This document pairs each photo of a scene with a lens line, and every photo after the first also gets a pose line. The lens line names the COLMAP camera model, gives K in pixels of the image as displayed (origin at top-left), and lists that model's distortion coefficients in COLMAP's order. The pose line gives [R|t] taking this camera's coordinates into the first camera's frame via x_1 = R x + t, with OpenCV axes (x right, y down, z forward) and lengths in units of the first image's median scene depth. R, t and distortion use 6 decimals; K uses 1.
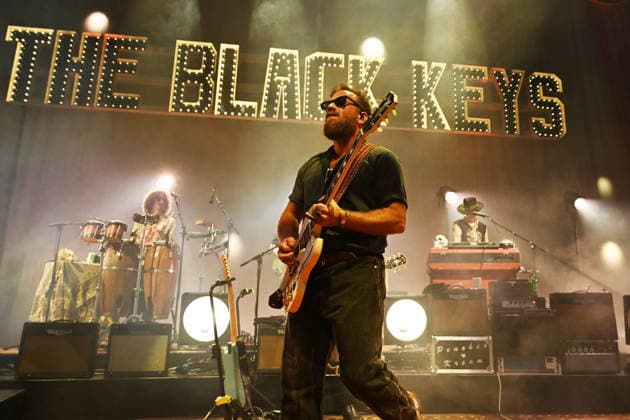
lens RADIAL K [[635.1, 0, 378.4], [0, 635.1, 153.8], [0, 0, 1]] dist [-0.000914, 0.000000]
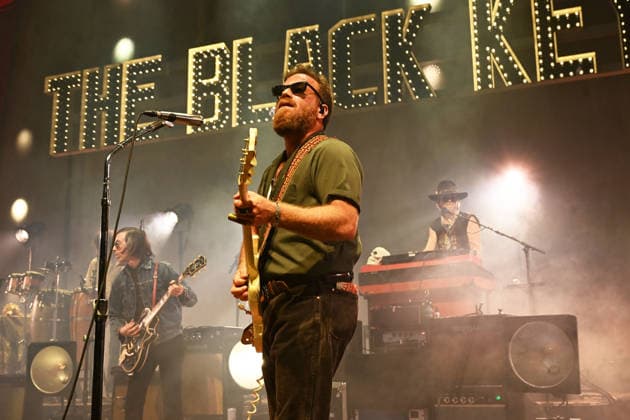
lens RADIAL K [[874.2, 0, 324.3], [0, 874.2, 203.4], [0, 0, 1]] dist [0.004898, 0.000000]
pose [[0.814875, -0.130148, -0.564837, 0.483437], [0.176436, 0.983919, 0.027828, 0.027380], [0.552131, -0.122334, 0.824733, 0.092212]]
